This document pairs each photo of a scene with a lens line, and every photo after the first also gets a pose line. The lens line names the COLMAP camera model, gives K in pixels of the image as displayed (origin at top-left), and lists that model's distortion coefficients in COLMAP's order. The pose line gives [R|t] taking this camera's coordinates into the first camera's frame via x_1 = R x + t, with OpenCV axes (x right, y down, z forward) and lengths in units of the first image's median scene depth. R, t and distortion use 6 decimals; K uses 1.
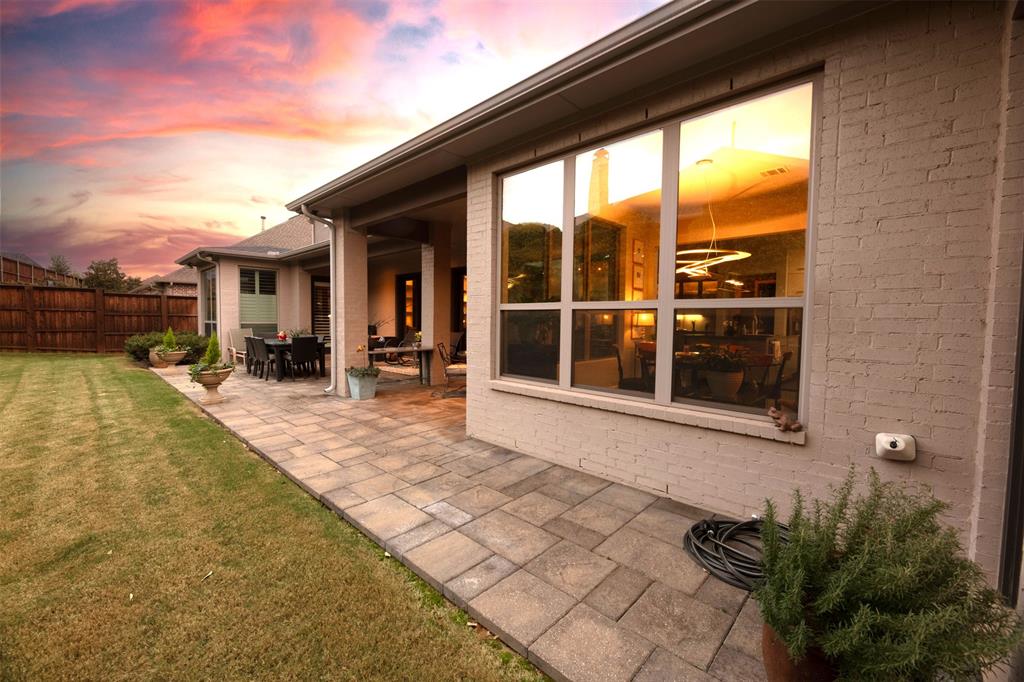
lens RADIAL K [[413.7, 0, 510.1], [0, 413.7, 338.2], [0, 0, 1]] dist [-0.002129, -0.000376]
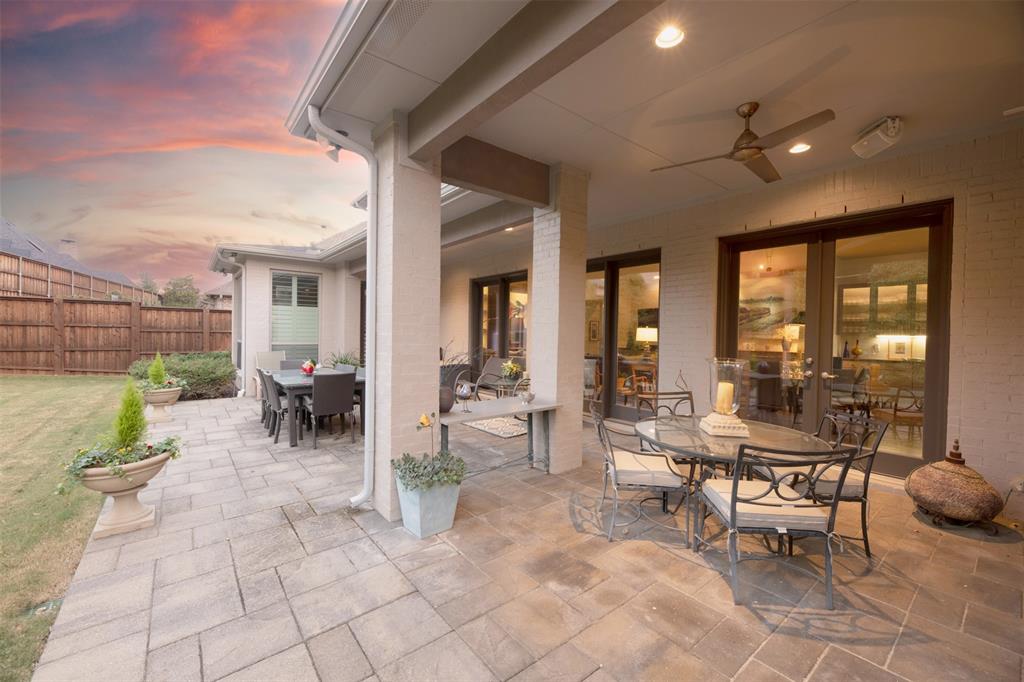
lens RADIAL K [[413.7, 0, 510.1], [0, 413.7, 338.2], [0, 0, 1]] dist [-0.002129, -0.000376]
pose [[0.990851, 0.005420, -0.134853, -0.106171], [-0.010025, 0.999389, -0.033495, -0.024617], [0.134589, 0.034541, 0.990299, 0.286191]]
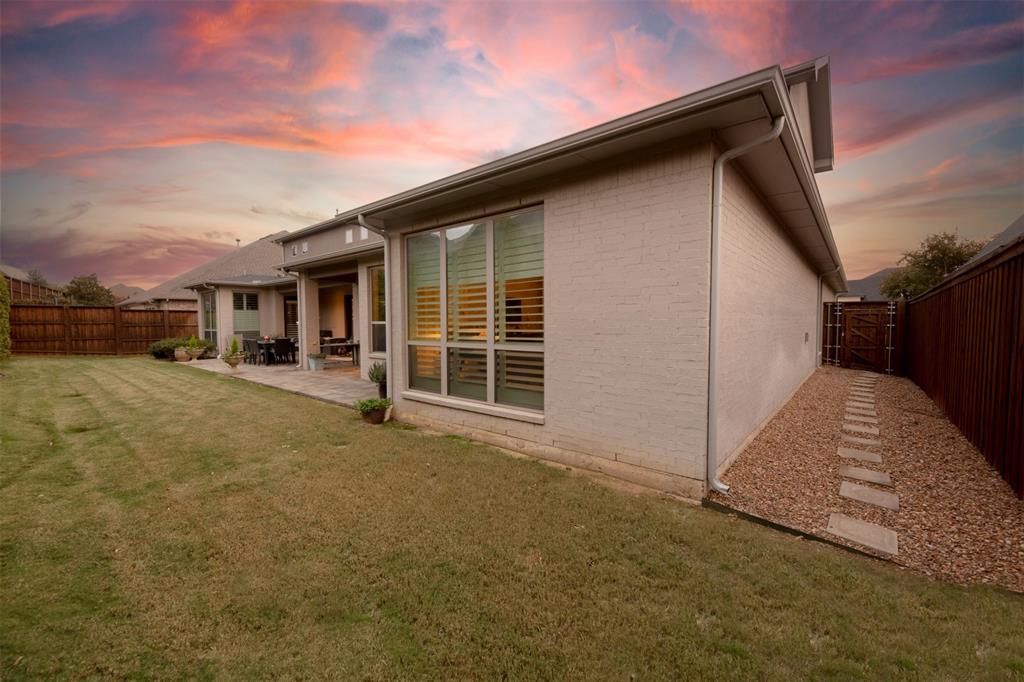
lens RADIAL K [[413.7, 0, 510.1], [0, 413.7, 338.2], [0, 0, 1]] dist [-0.002129, -0.000376]
pose [[0.997845, -0.019980, 0.062504, 0.203421], [0.020115, 0.999796, -0.001535, 0.010640], [-0.062460, 0.002789, 0.998044, -0.466470]]
